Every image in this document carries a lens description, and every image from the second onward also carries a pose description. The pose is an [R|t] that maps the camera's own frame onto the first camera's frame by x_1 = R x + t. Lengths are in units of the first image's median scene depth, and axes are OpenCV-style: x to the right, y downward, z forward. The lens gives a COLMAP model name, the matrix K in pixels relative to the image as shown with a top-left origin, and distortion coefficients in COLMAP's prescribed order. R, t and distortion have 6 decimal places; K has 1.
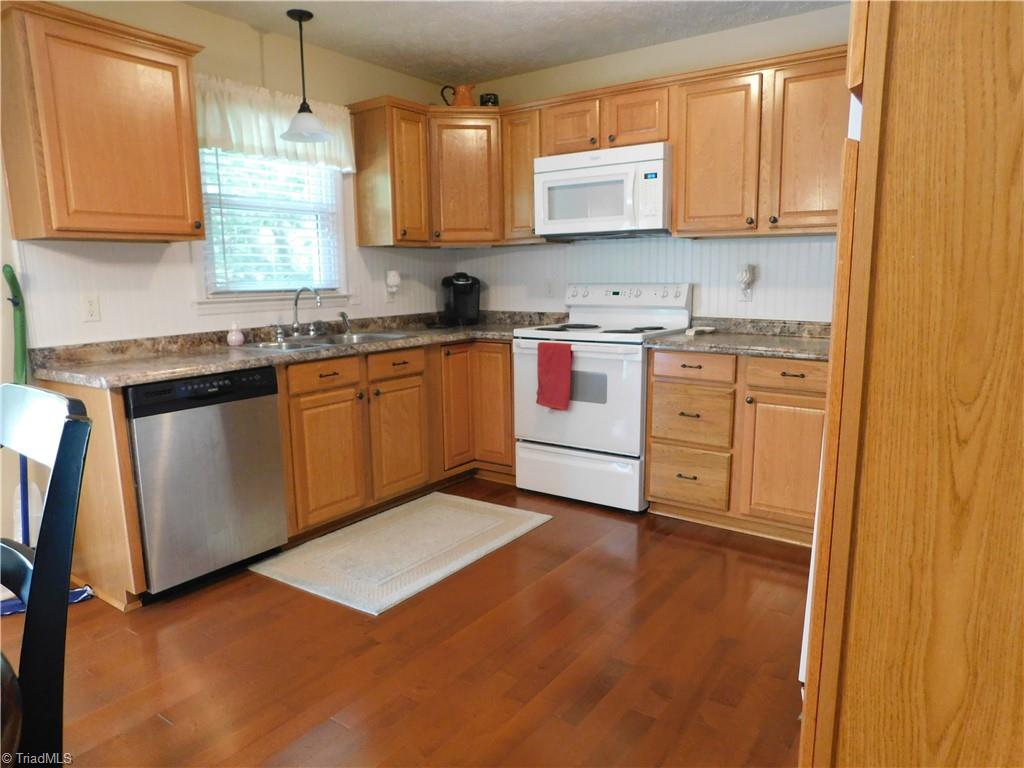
lens RADIAL K [[661.2, 0, 515.5], [0, 661.2, 382.2], [0, 0, 1]] dist [-0.102020, 0.067657]
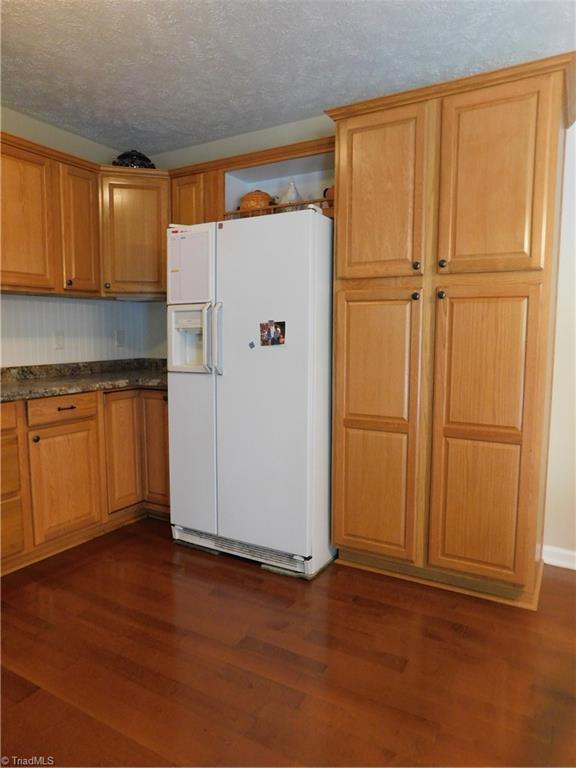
lens RADIAL K [[498.0, 0, 288.0], [0, 498.0, 384.0], [0, 0, 1]] dist [-0.095257, 0.064693]
pose [[-0.074885, -0.099342, 0.992232, -0.426130], [0.162901, 0.980440, 0.110456, -0.075240], [-0.983796, 0.169907, -0.057237, 0.542650]]
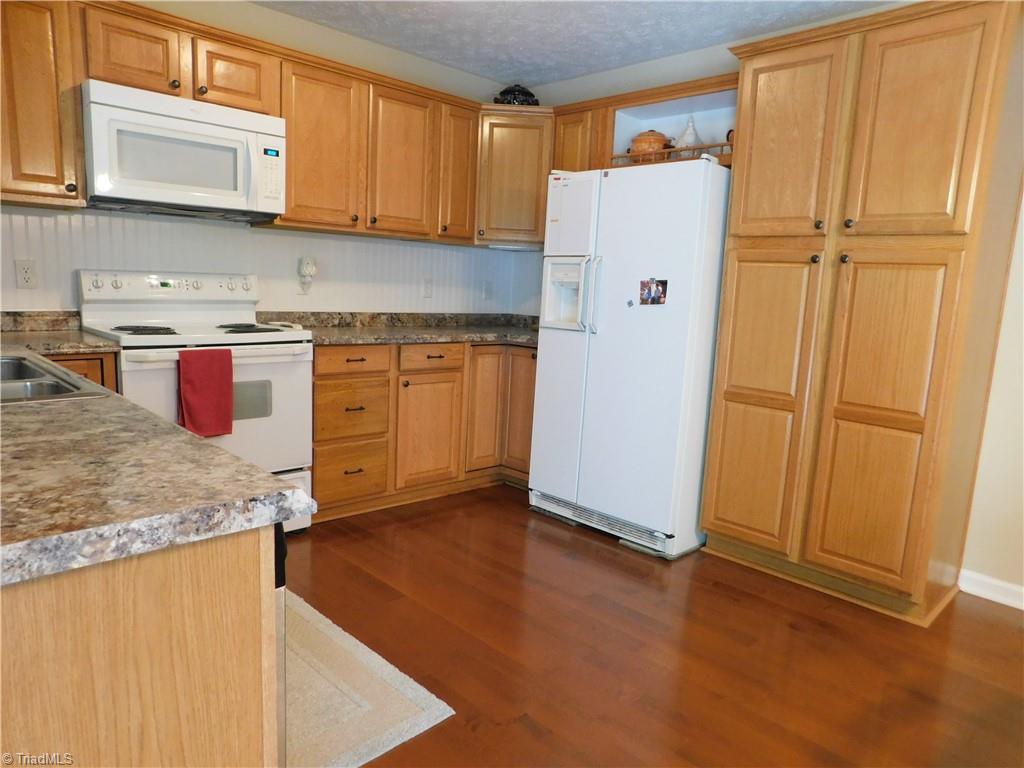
lens RADIAL K [[680.4, 0, 527.0], [0, 680.4, 386.3], [0, 0, 1]] dist [-0.061505, 0.006861]
pose [[0.173213, -0.125625, 0.976840, -0.654631], [0.109777, 0.988114, 0.107610, -0.062234], [-0.978747, 0.088596, 0.184945, 0.516657]]
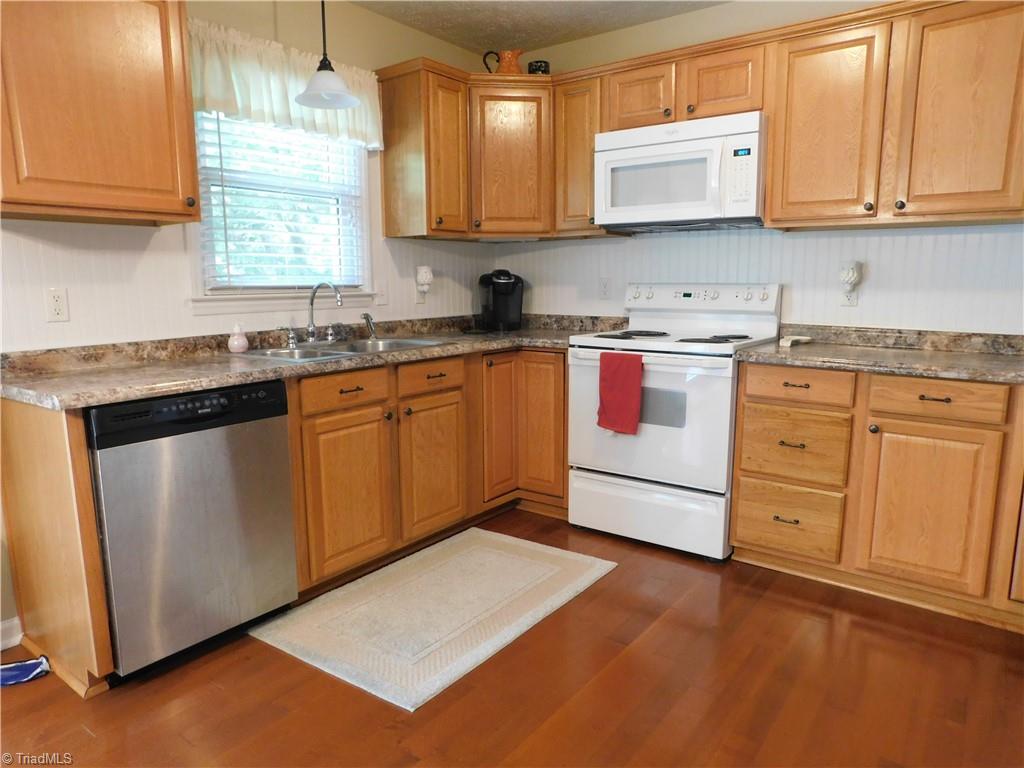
lens RADIAL K [[664.0, 0, 512.0], [0, 664.0, 384.0], [0, 0, 1]] dist [-0.095257, 0.064693]
pose [[0.999564, 0.012428, -0.026774, -0.057327], [-0.012542, 0.999913, -0.004096, -0.016428], [0.026721, 0.004430, 0.999633, 0.170320]]
